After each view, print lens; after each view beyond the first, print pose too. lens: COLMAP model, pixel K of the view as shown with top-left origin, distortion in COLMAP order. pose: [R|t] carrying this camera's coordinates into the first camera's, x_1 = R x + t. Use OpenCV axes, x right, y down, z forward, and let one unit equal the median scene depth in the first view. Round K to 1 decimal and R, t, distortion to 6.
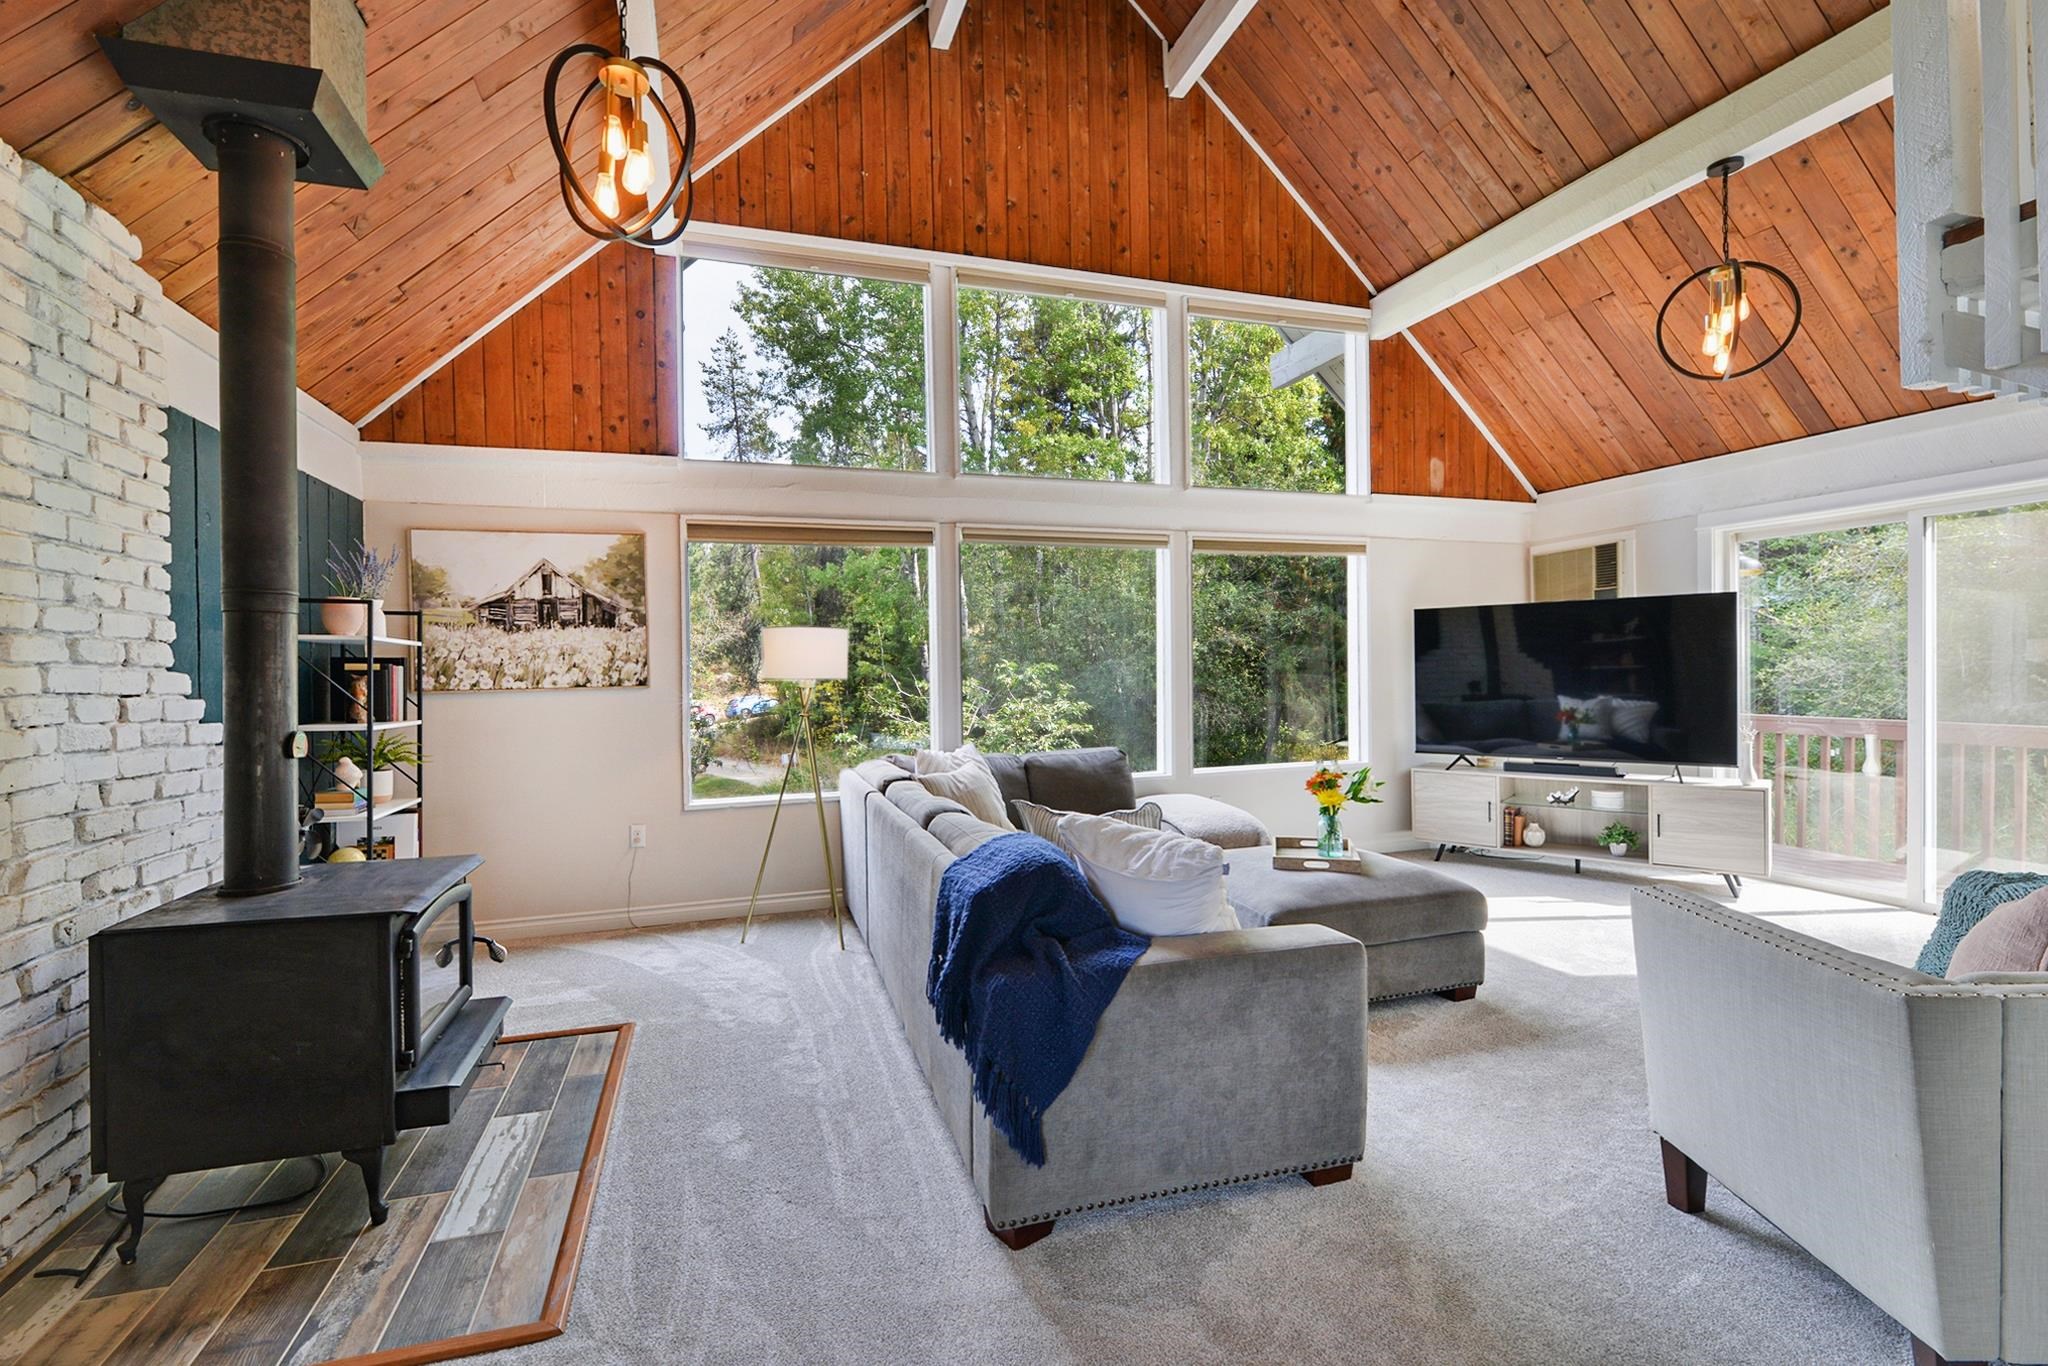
lens RADIAL K [[904.1, 0, 1019.8], [0, 904.1, 682.2], [0, 0, 1]] dist [0.002739, -0.002441]
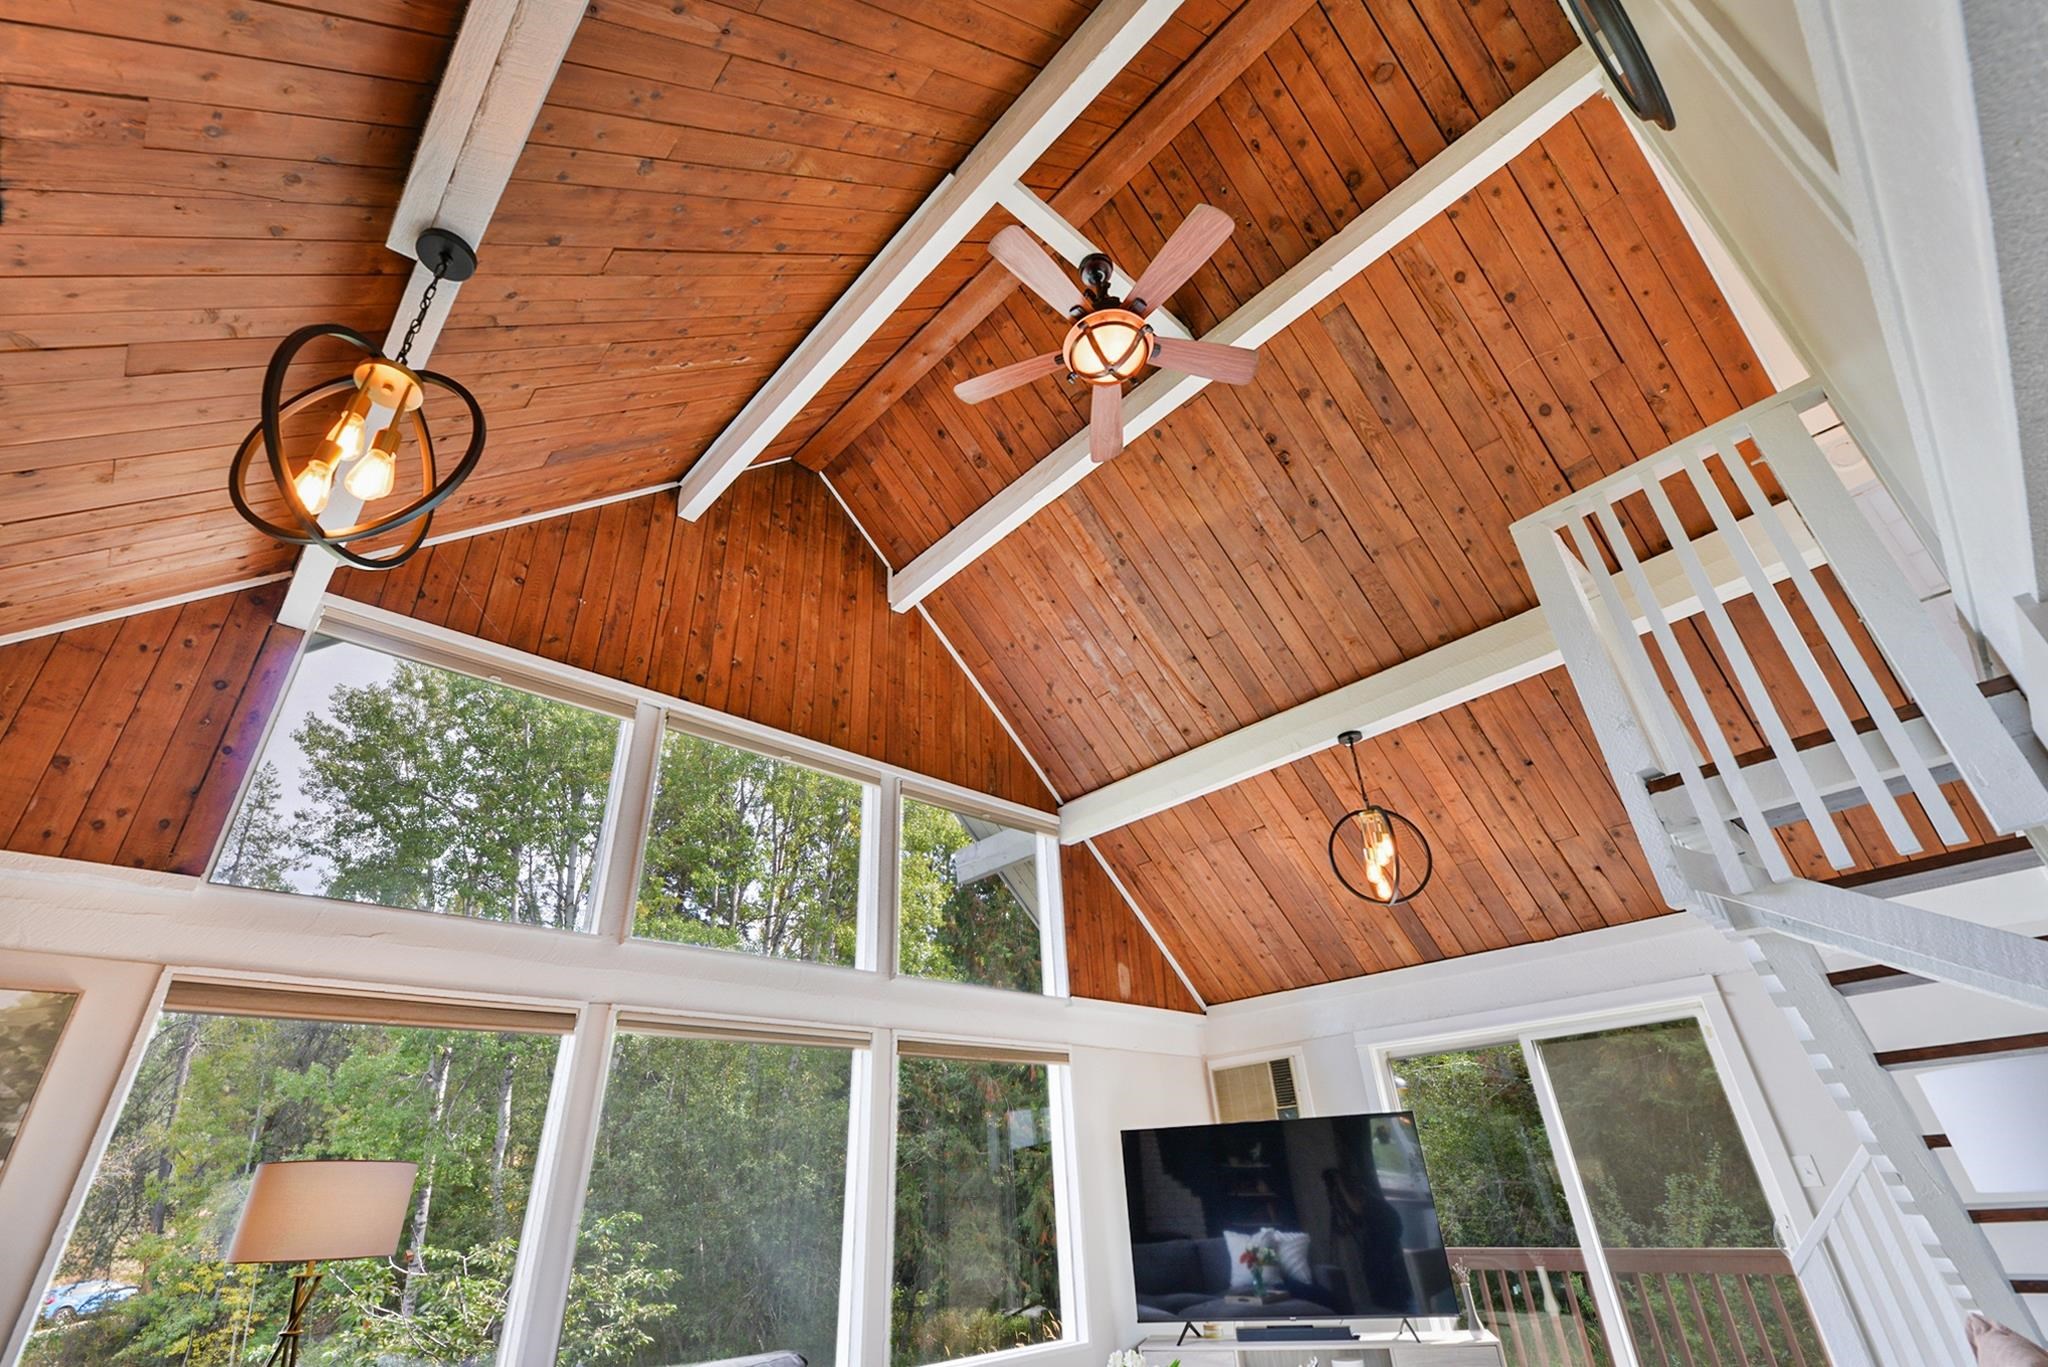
lens RADIAL K [[904.1, 0, 1025.3], [0, 904.1, 680.2], [0, 0, 1]] dist [0.002739, -0.002441]
pose [[0.907940, 0.186356, 0.375388, -0.085492], [0.035173, 0.858659, -0.511339, -0.007962], [-0.417621, 0.477468, 0.773057, 0.130083]]
